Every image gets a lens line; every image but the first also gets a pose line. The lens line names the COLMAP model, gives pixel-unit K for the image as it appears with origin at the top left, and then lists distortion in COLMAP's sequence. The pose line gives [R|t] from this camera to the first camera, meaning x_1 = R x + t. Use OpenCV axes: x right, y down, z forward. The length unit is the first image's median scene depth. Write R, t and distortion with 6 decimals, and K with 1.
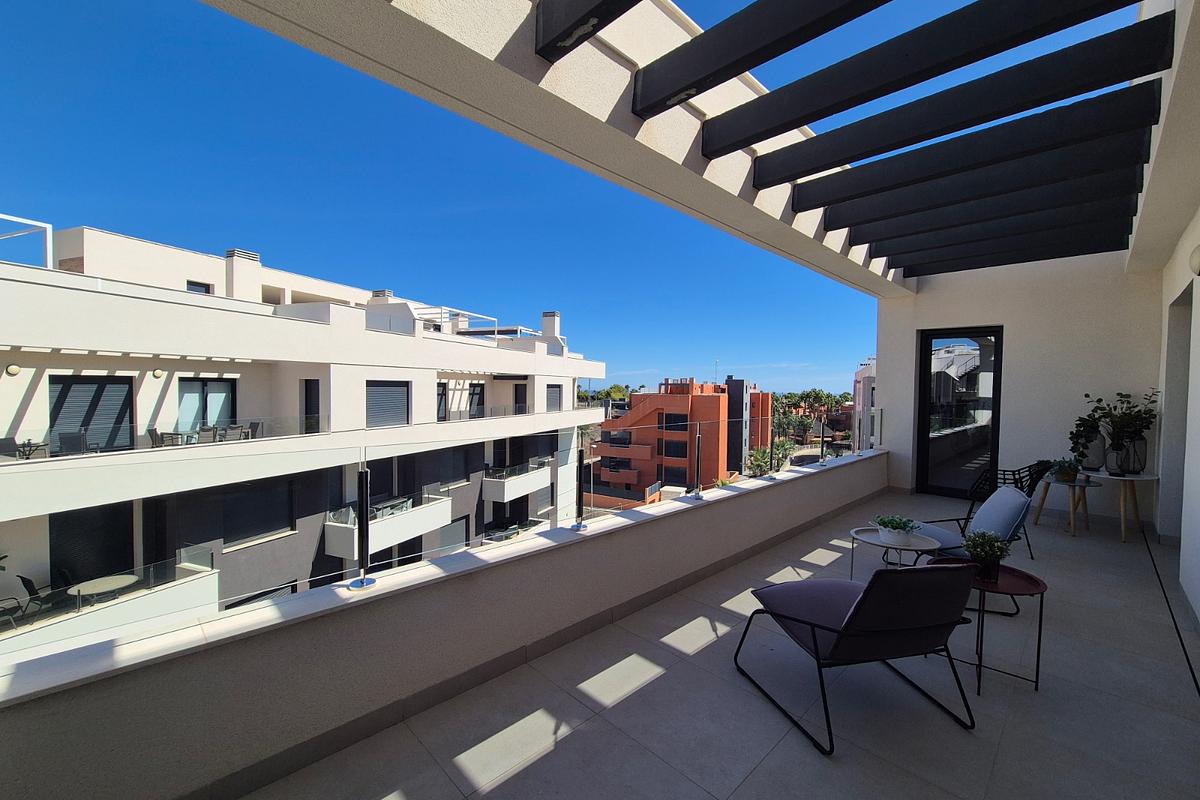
lens RADIAL K [[493.4, 0, 605.7], [0, 493.4, 402.1], [0, 0, 1]] dist [-0.000342, 0.000923]
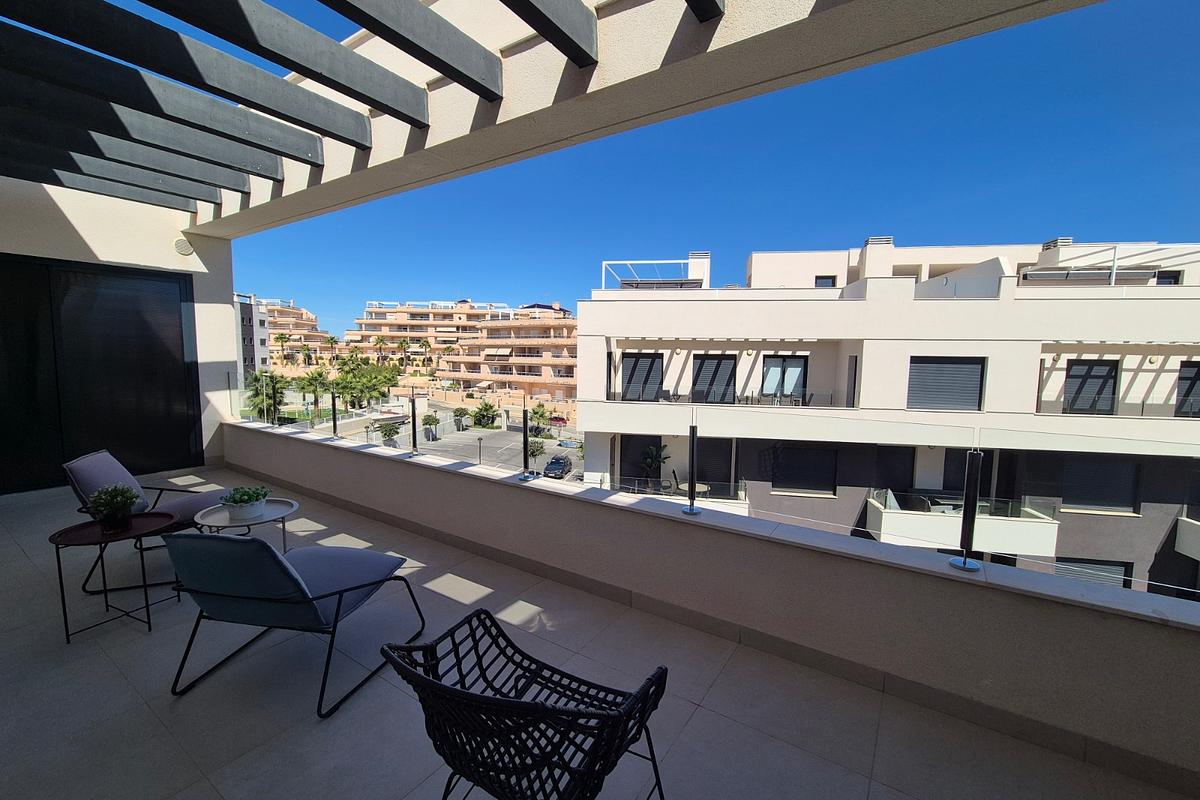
lens RADIAL K [[493.4, 0, 605.7], [0, 493.4, 402.1], [0, 0, 1]] dist [-0.000342, 0.000923]
pose [[0.194456, 0.083094, -0.977386, 0.197322], [-0.041900, 0.996200, 0.076357, -0.003986], [0.980016, 0.026104, 0.197198, 0.179658]]
